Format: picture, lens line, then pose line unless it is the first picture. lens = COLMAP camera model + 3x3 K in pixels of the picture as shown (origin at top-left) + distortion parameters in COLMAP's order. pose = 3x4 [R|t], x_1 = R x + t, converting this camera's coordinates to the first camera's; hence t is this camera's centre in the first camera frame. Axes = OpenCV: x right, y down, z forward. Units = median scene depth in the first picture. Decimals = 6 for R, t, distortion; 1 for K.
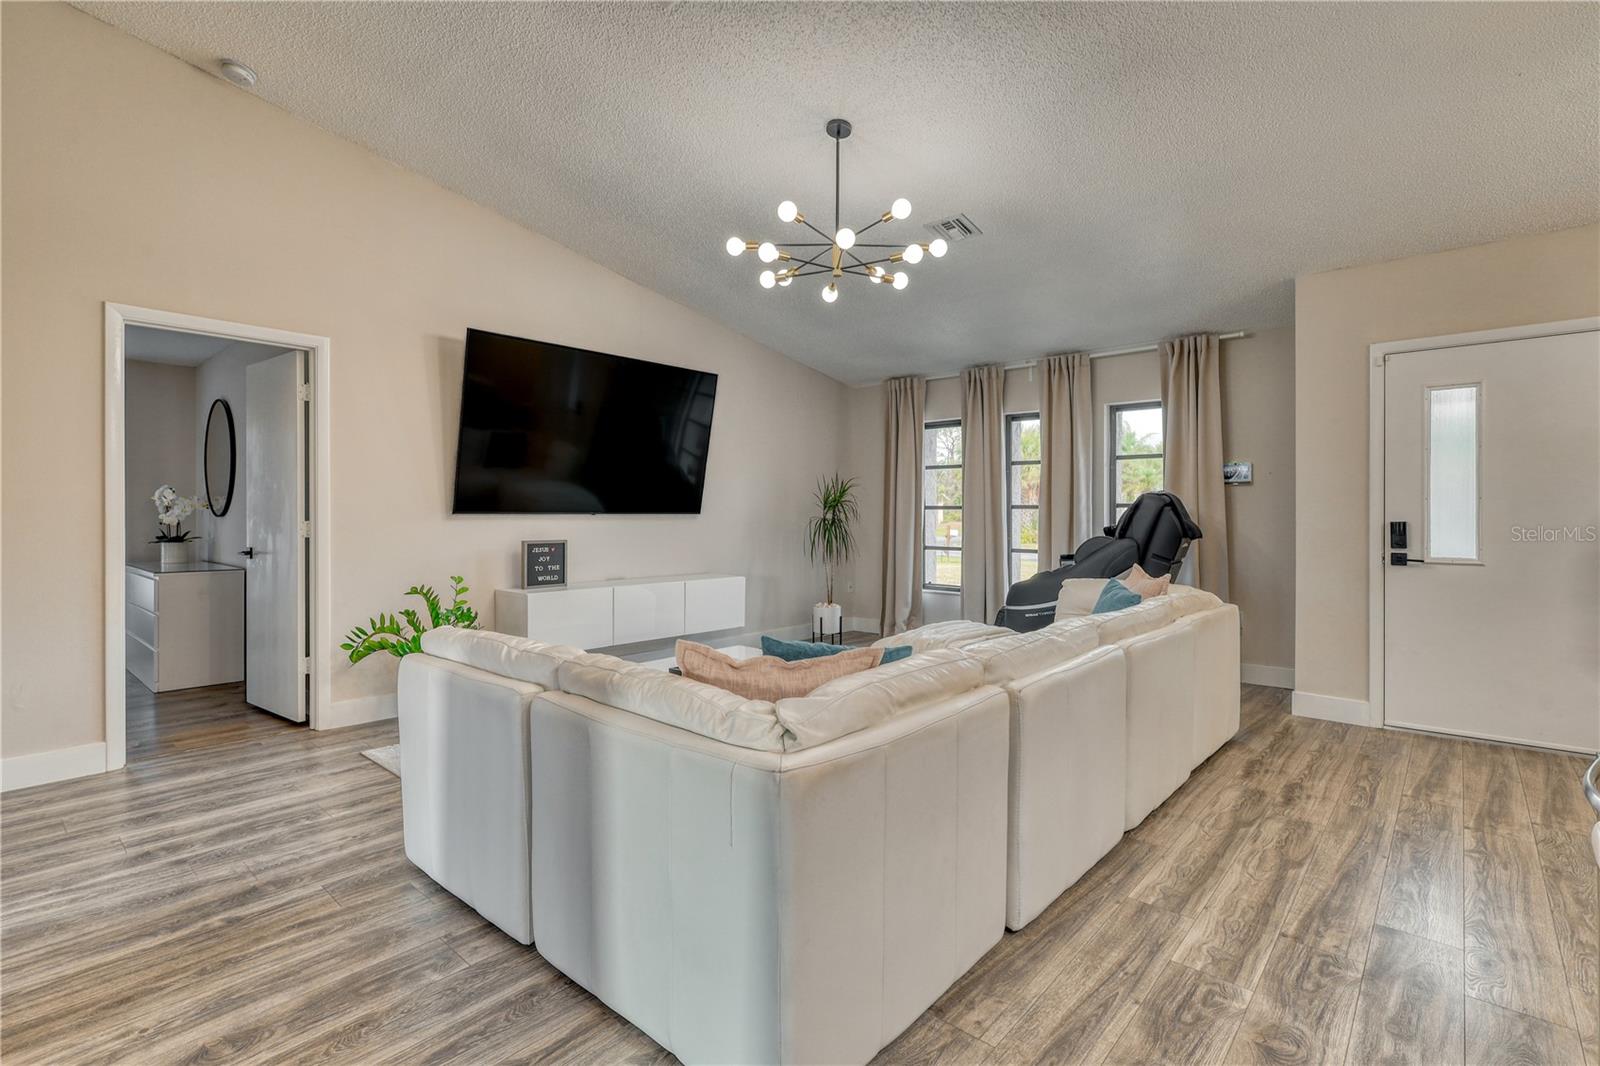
lens RADIAL K [[746.1, 0, 809.8], [0, 746.1, 522.4], [0, 0, 1]] dist [-0.000204, 0.000219]
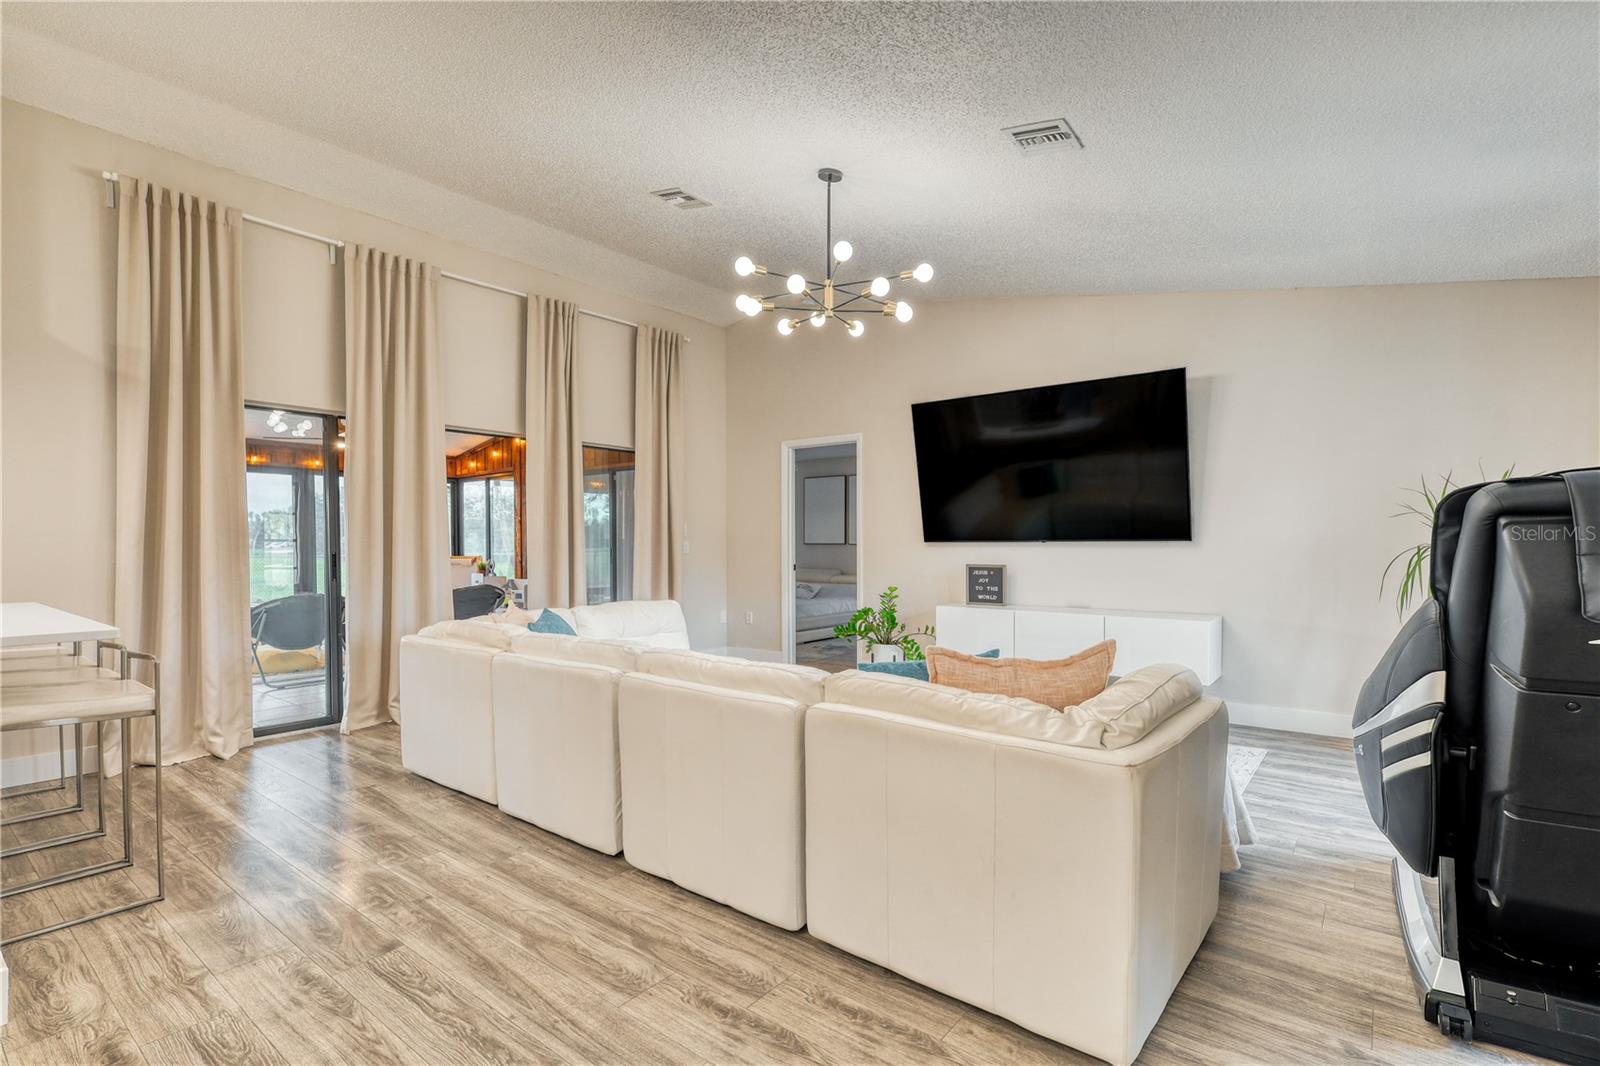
lens RADIAL K [[741.5, 0, 808.5], [0, 741.5, 564.1], [0, 0, 1]] dist [-0.003539, -0.000186]
pose [[0.065871, 0.027486, -0.997449, 1.035349], [-0.005915, 0.999614, 0.027155, -0.008585], [0.997811, 0.004111, 0.066008, 0.858047]]
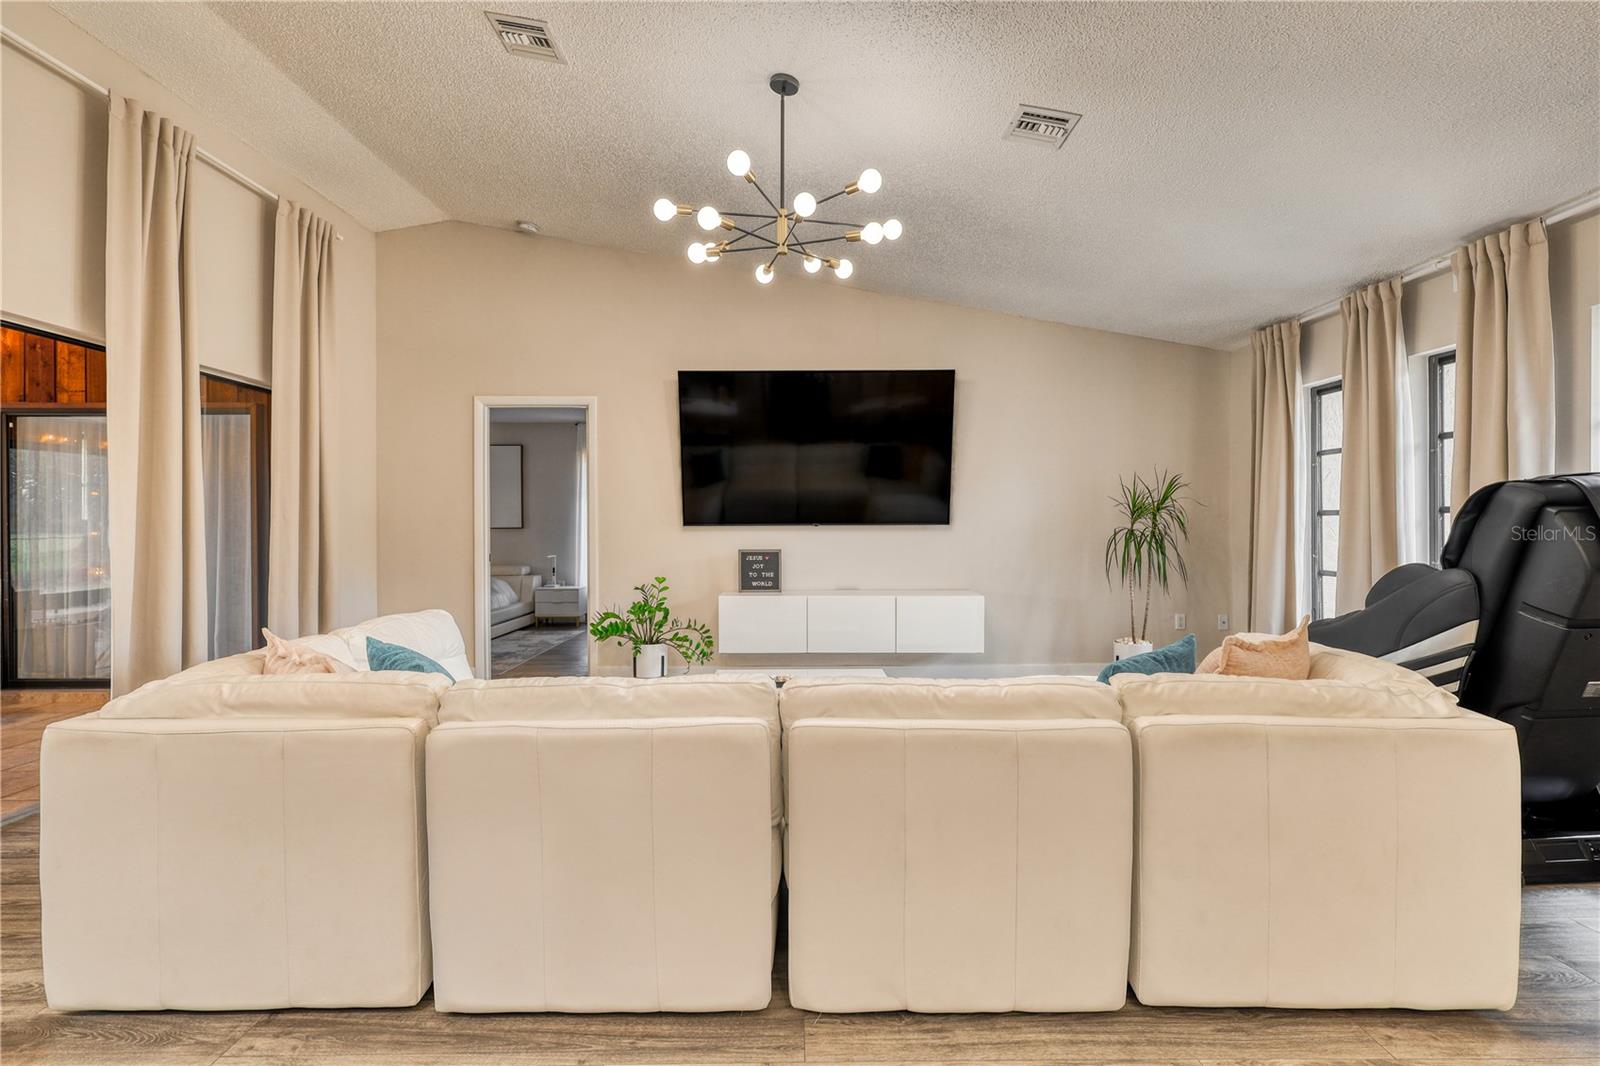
lens RADIAL K [[739.5, 0, 800.0], [0, 739.5, 533.0], [0, 0, 1]] dist [-0.002553, 0.000060]
pose [[0.667368, 0.004378, -0.744715, 0.663253], [-0.003975, 0.999989, 0.002316, -0.004157], [0.744718, 0.001415, 0.667378, 0.415194]]
